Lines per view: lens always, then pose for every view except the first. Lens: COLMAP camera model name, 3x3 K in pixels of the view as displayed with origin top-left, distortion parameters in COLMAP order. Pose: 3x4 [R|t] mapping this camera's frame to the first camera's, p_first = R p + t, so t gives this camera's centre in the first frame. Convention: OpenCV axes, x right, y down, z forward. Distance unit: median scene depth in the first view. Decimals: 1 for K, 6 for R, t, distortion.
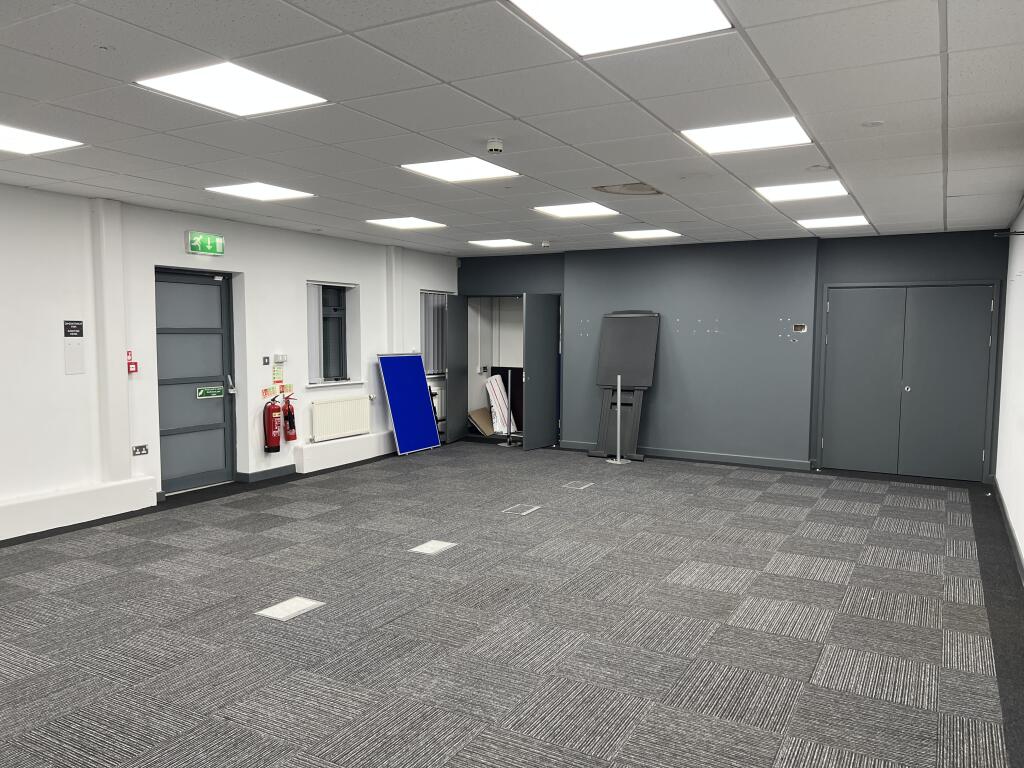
lens RADIAL K [[764.3, 0, 518.5], [0, 764.3, 388.2], [0, 0, 1]] dist [0.090835, -0.105750]
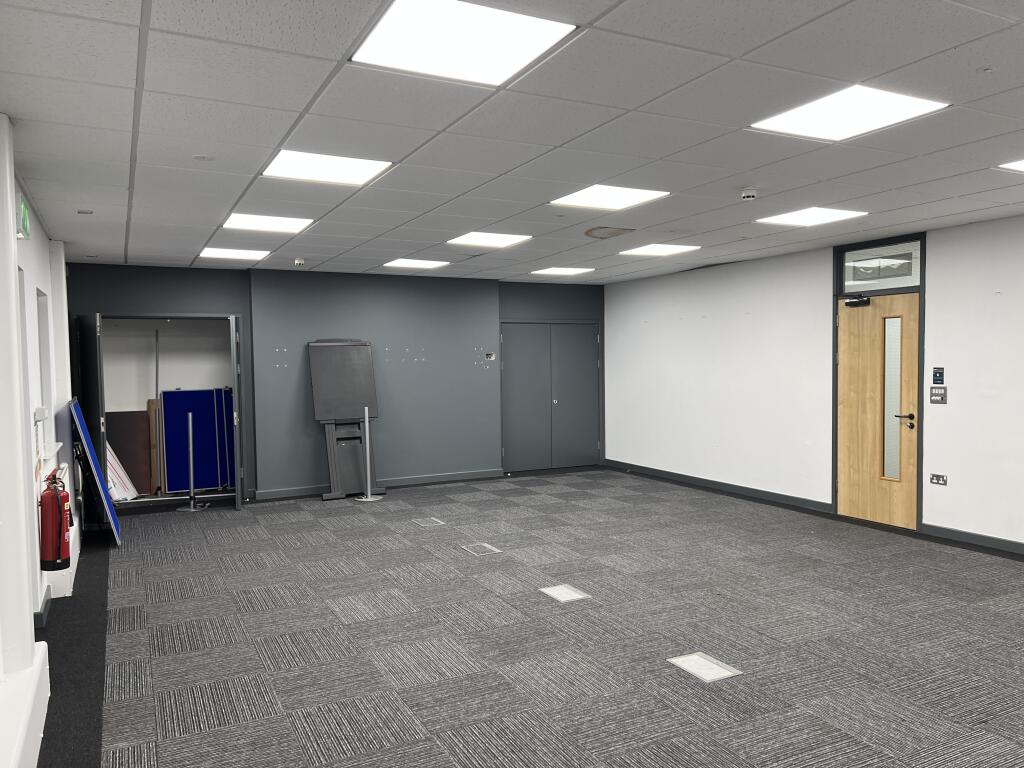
lens RADIAL K [[764.3, 0, 518.5], [0, 764.3, 388.2], [0, 0, 1]] dist [0.090835, -0.105750]
pose [[0.550054, -0.046441, 0.833837, -0.590643], [0.079195, 0.996854, 0.003278, -0.030078], [-0.831366, 0.064232, 0.552001, 0.339500]]
